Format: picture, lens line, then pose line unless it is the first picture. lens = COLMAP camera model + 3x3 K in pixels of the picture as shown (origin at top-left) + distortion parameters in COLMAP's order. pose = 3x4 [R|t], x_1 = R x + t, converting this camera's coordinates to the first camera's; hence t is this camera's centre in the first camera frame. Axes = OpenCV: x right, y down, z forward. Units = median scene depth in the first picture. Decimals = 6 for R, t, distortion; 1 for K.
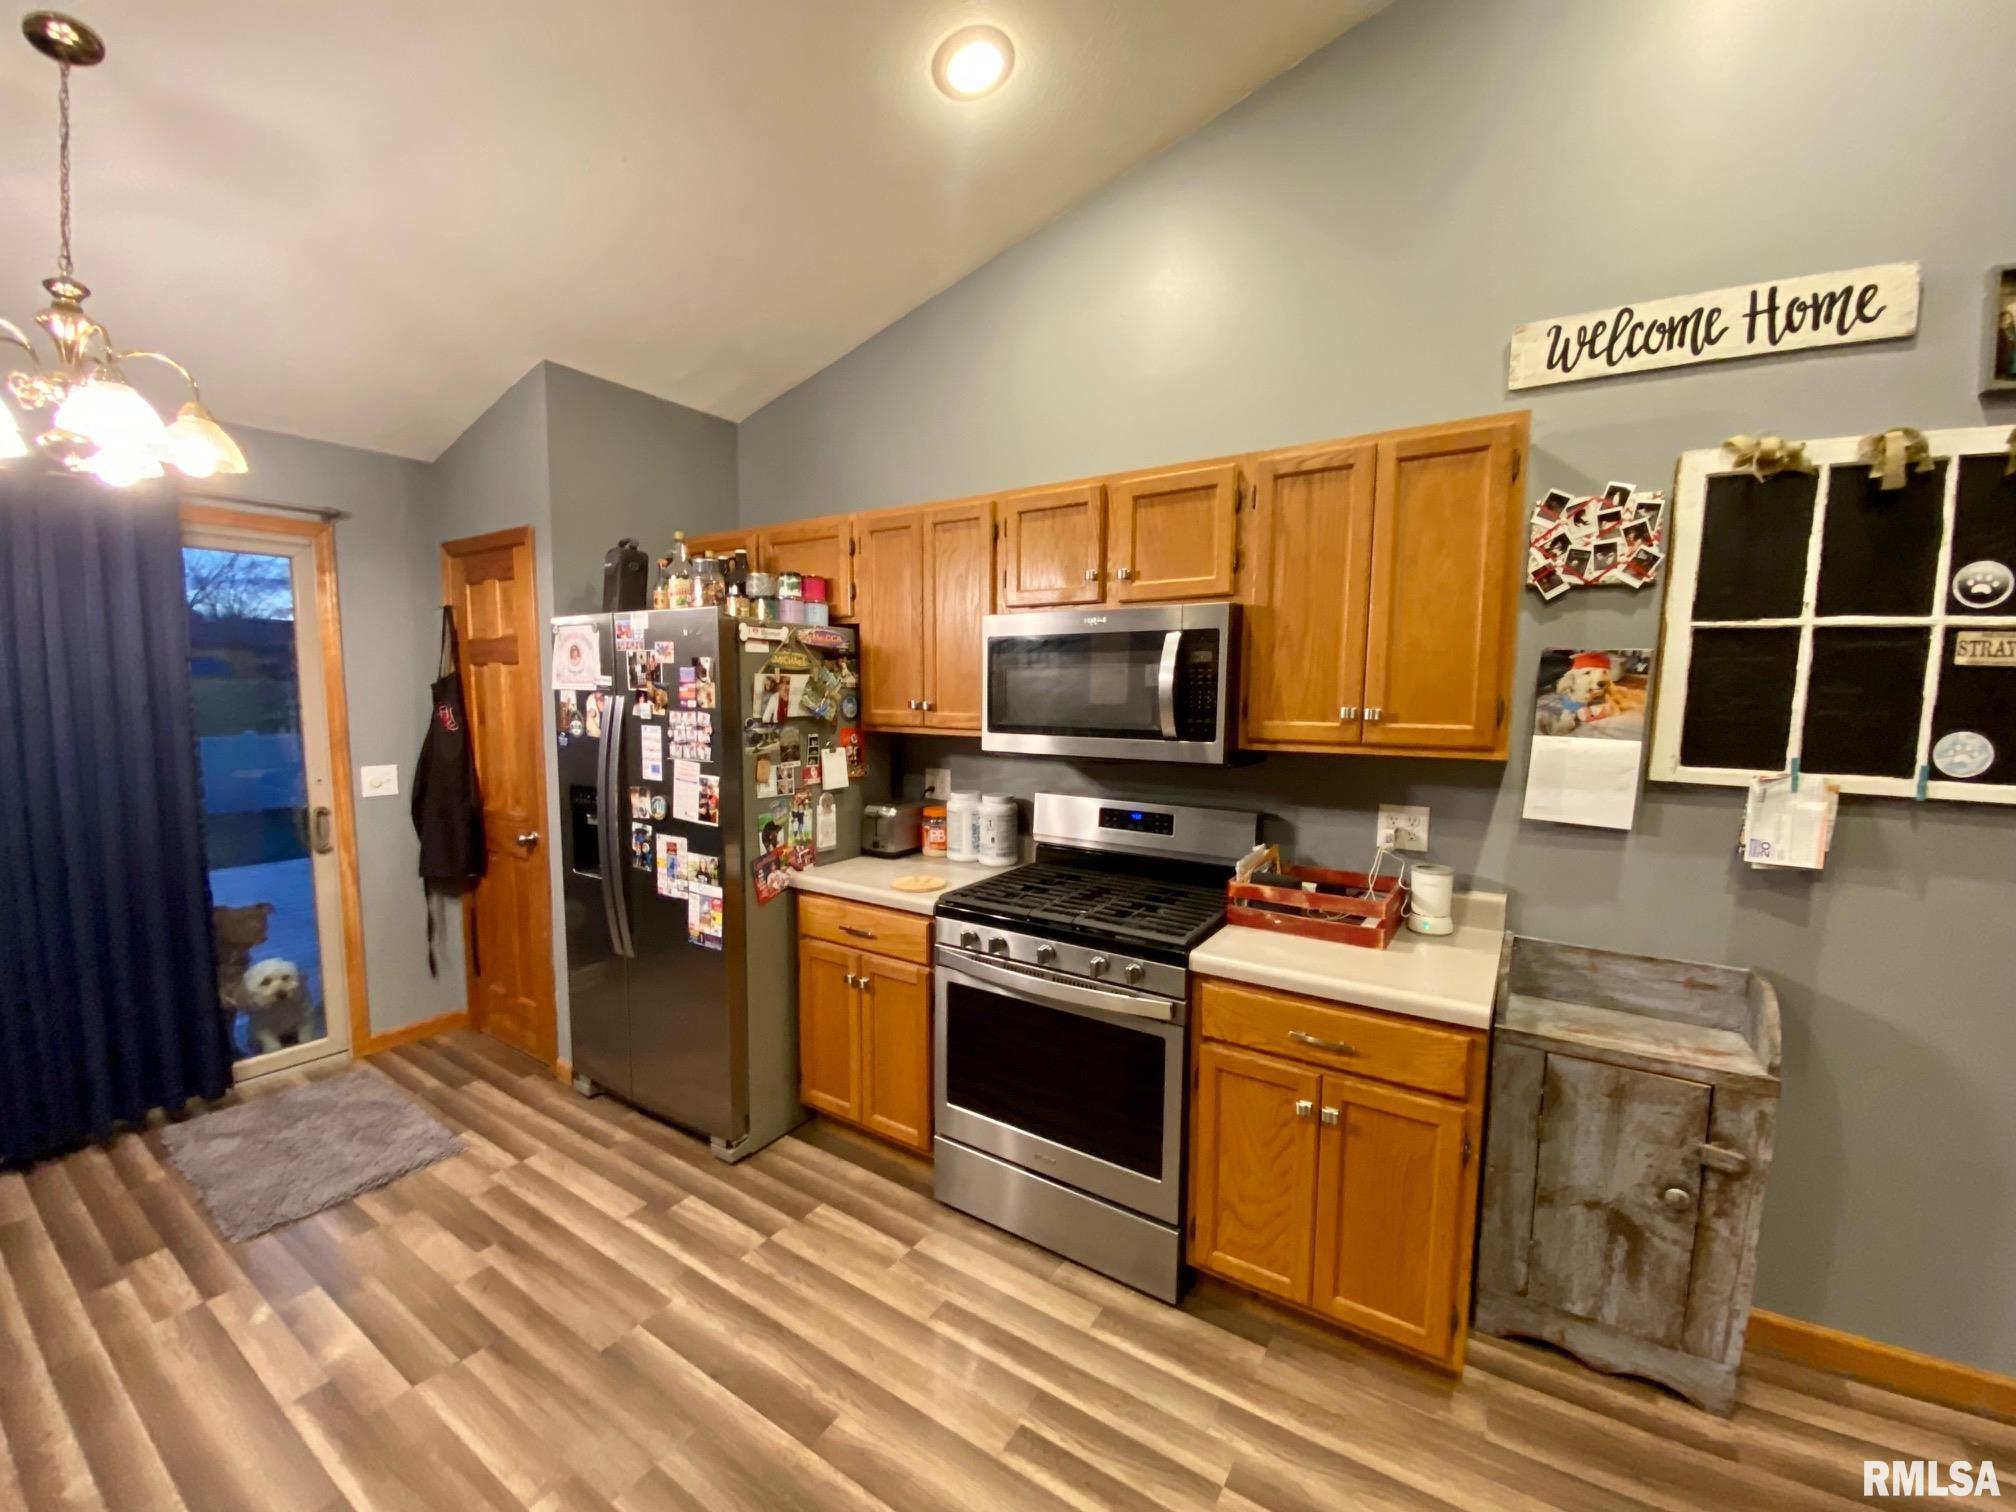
lens RADIAL K [[816.1, 0, 1005.7], [0, 816.1, 768.7], [0, 0, 1]] dist [0.038582, -0.028943]
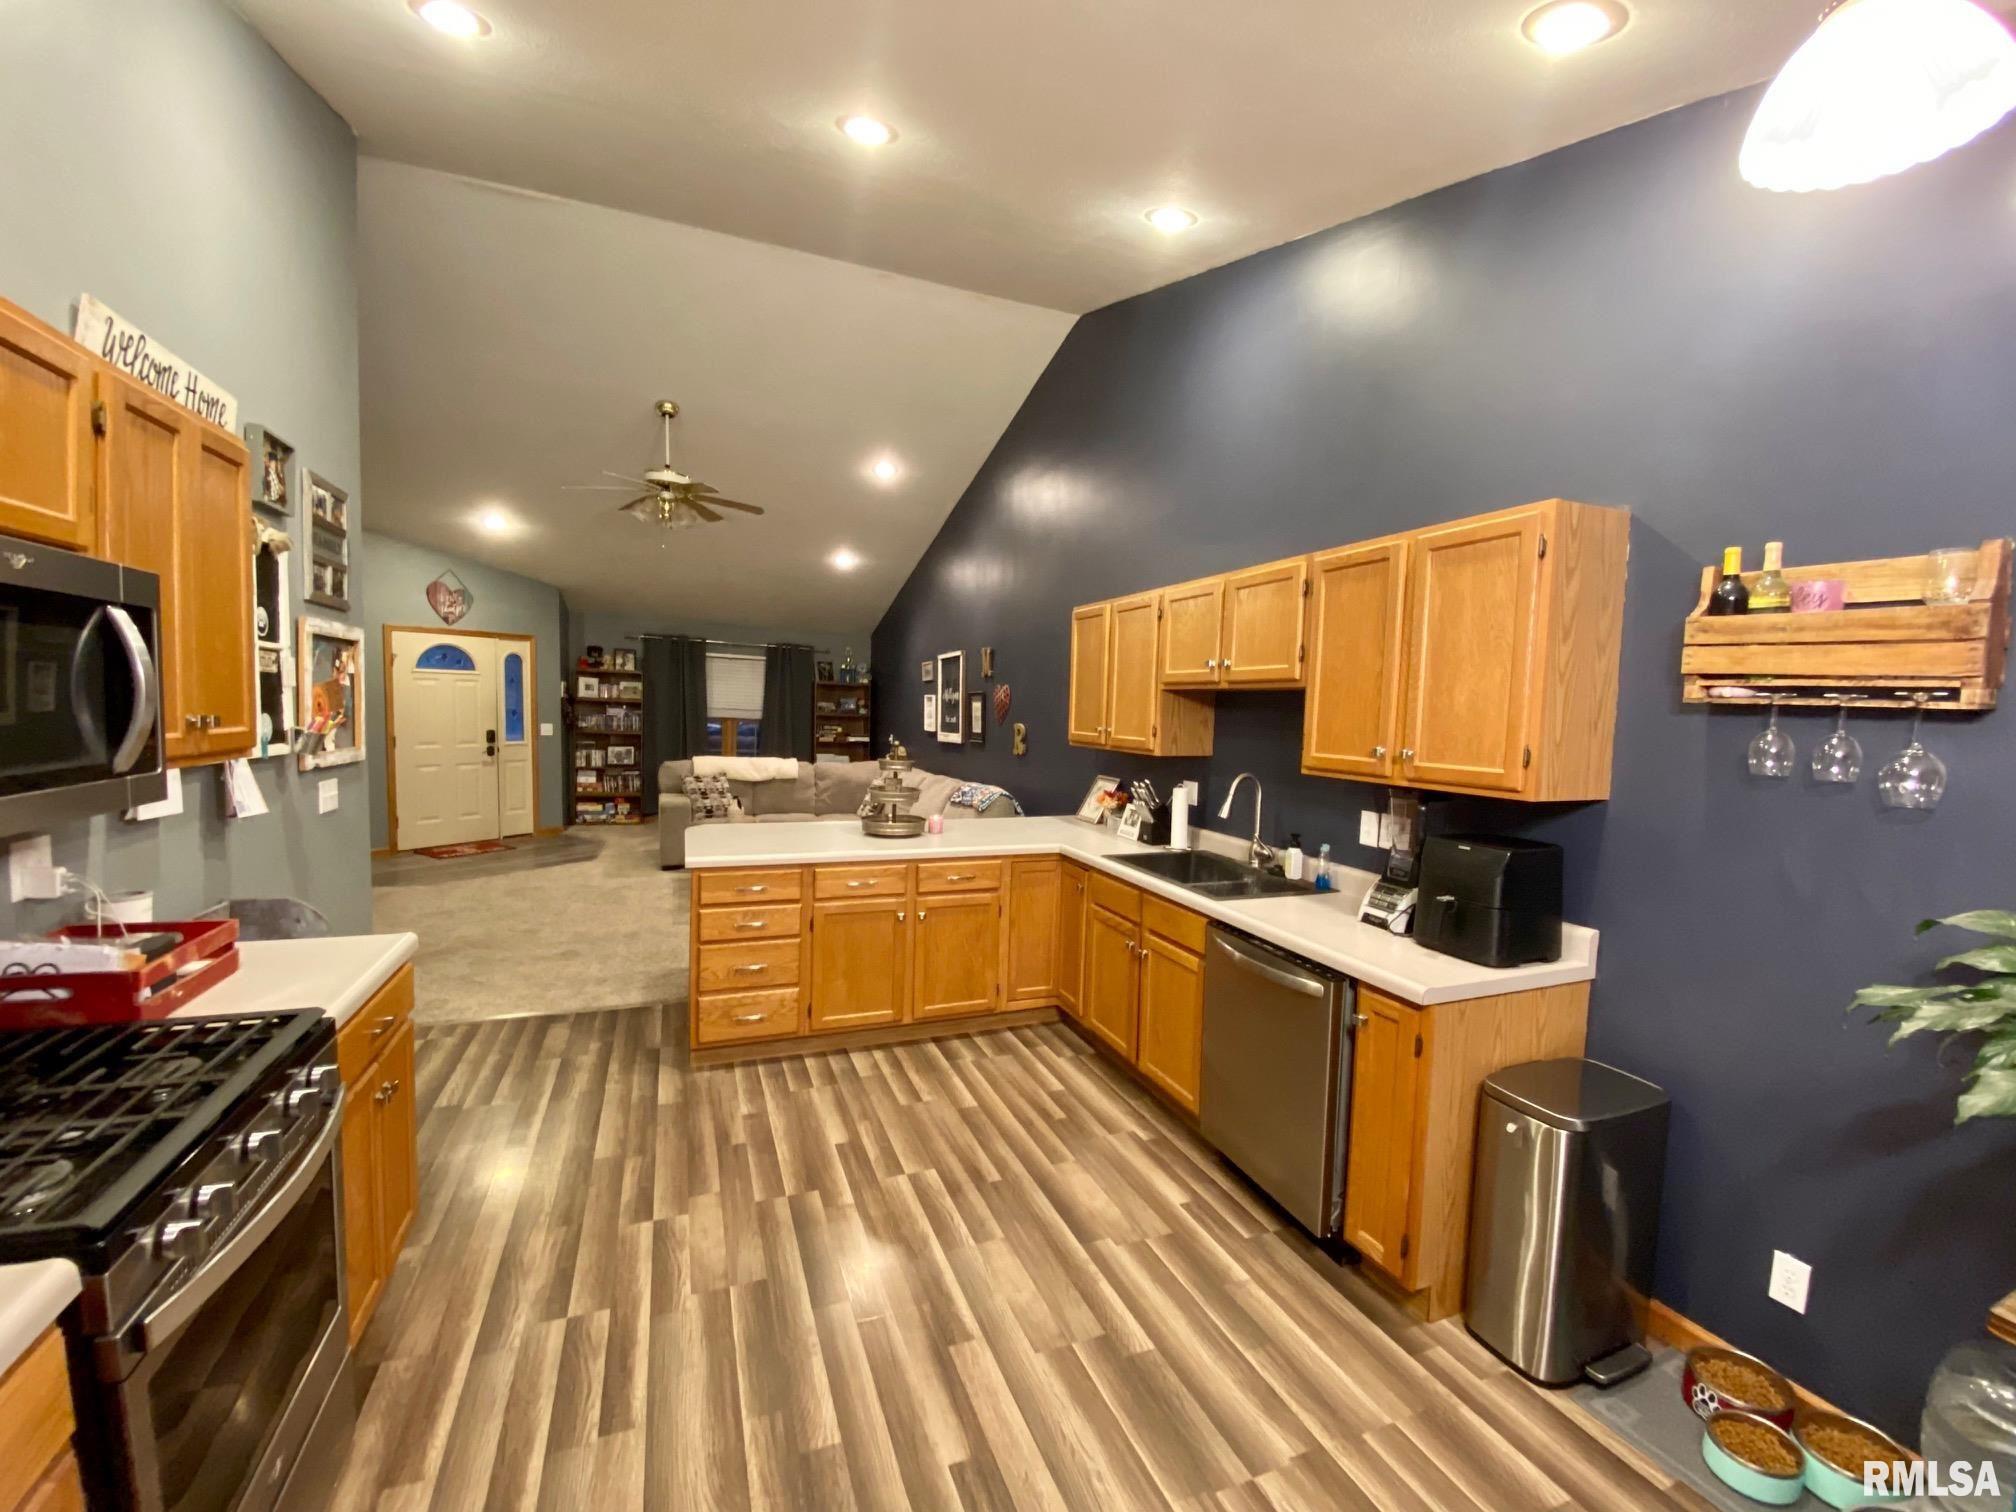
lens RADIAL K [[816.1, 0, 1005.7], [0, 816.1, 768.7], [0, 0, 1]] dist [0.038582, -0.028943]
pose [[-0.818299, -0.079453, 0.569275, -0.581197], [0.017925, 0.986391, 0.163435, -0.108436], [-0.574513, 0.143943, -0.805739, 0.912119]]
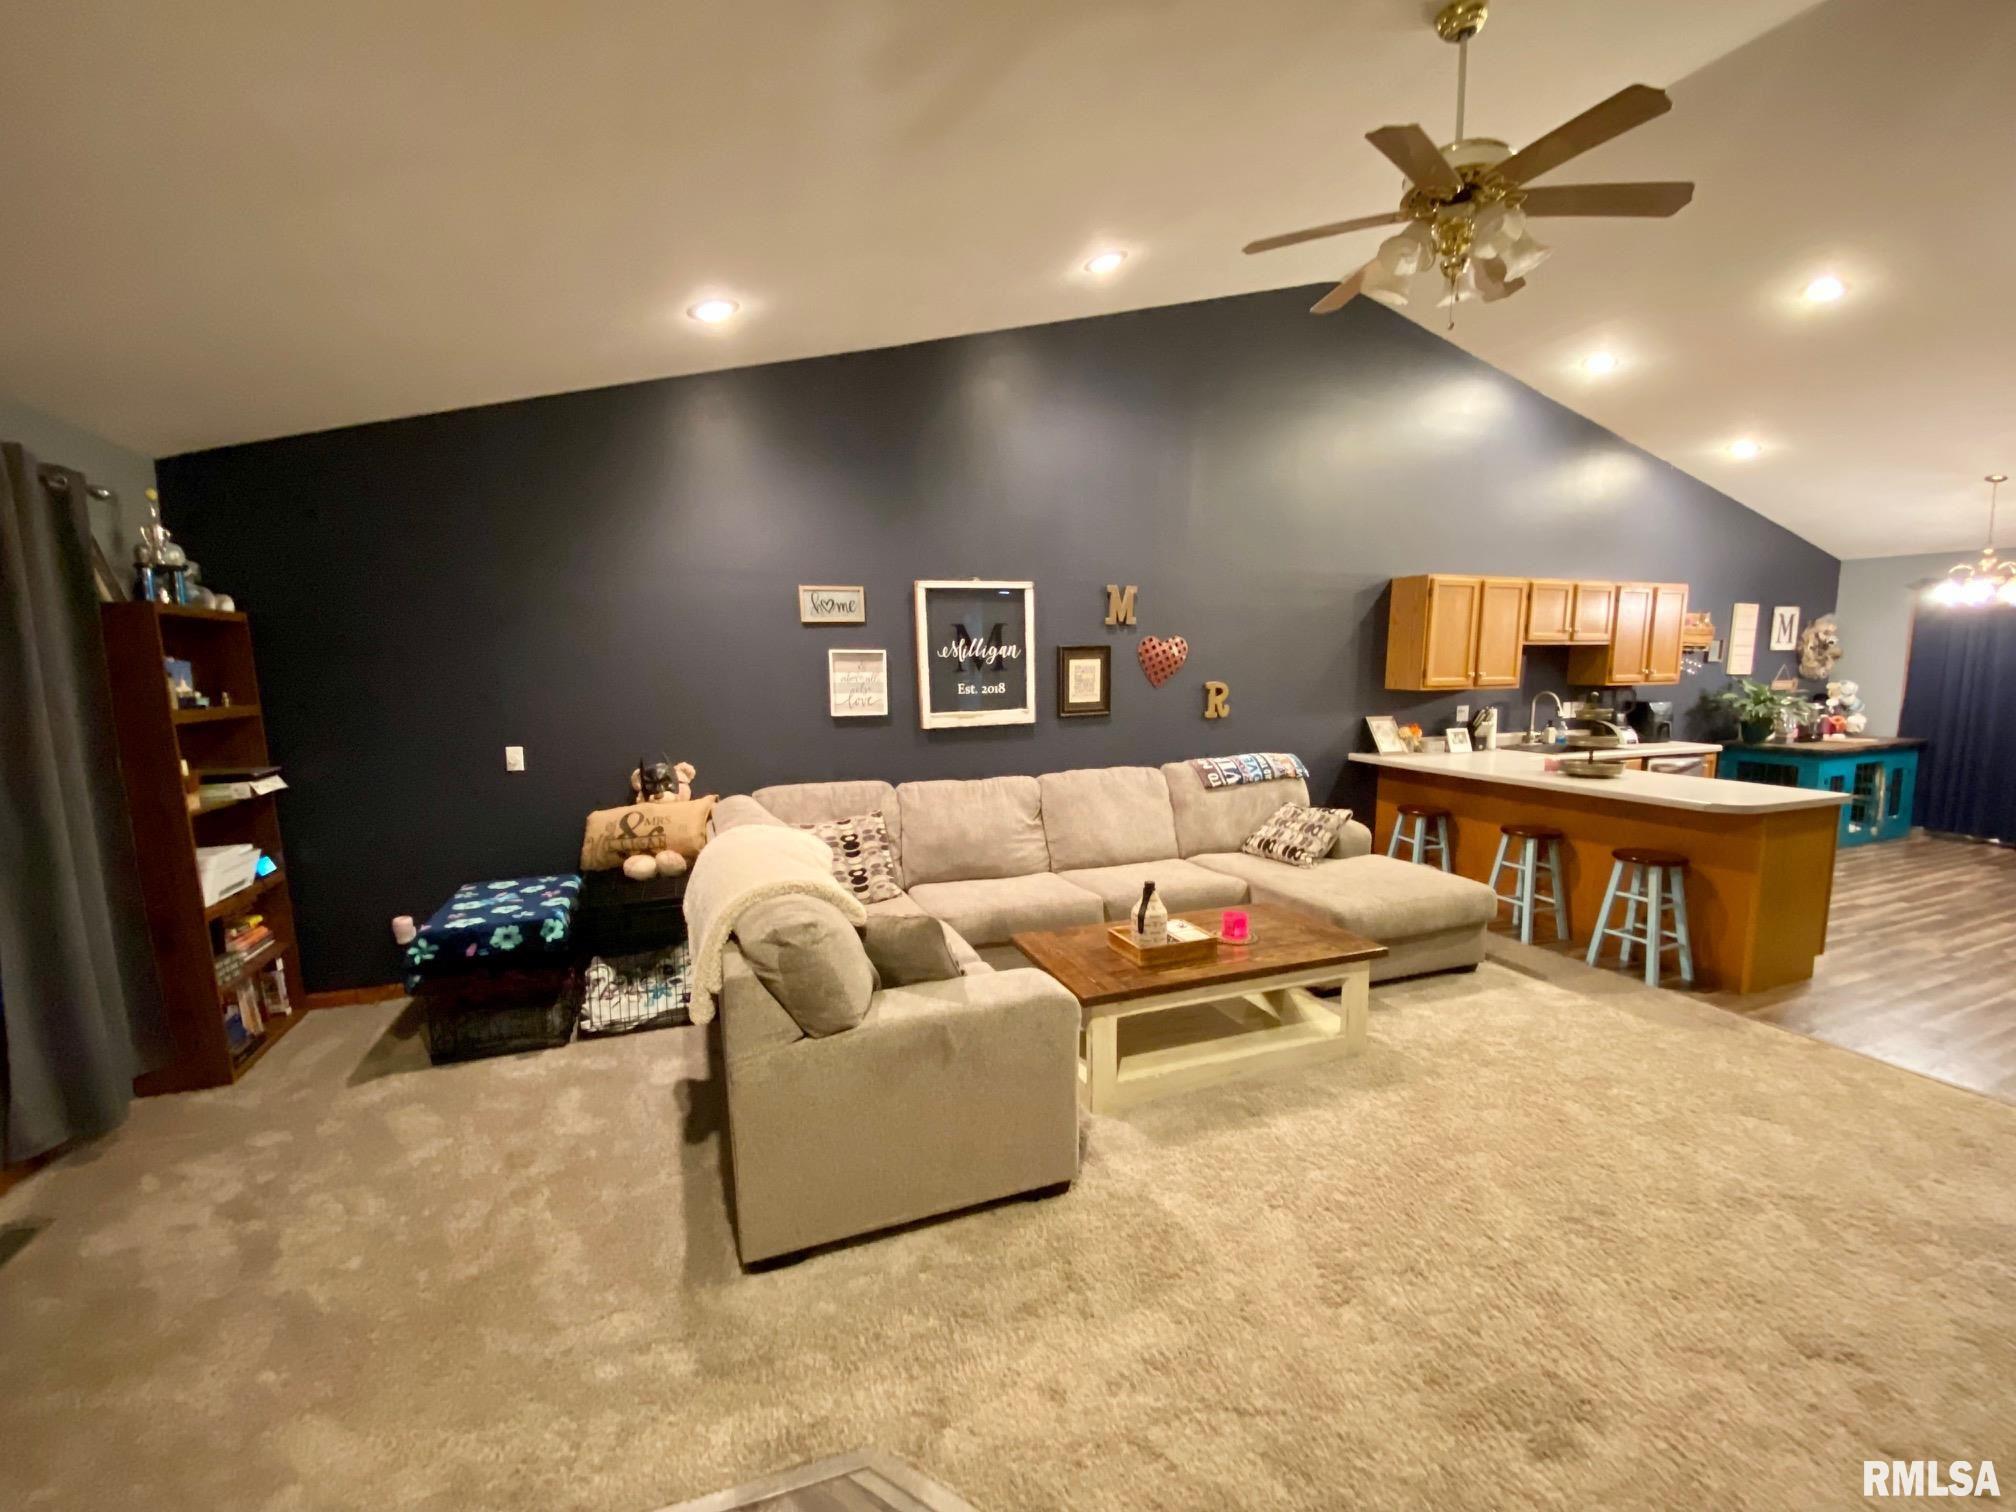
lens RADIAL K [[816.1, 0, 1005.7], [0, 816.1, 768.7], [0, 0, 1]] dist [0.038582, -0.028943]
pose [[-0.586803, 0.096823, -0.803920, 2.574518], [-0.076985, 0.981657, 0.174423, 0.035631], [0.806062, 0.164242, -0.568585, -0.180793]]
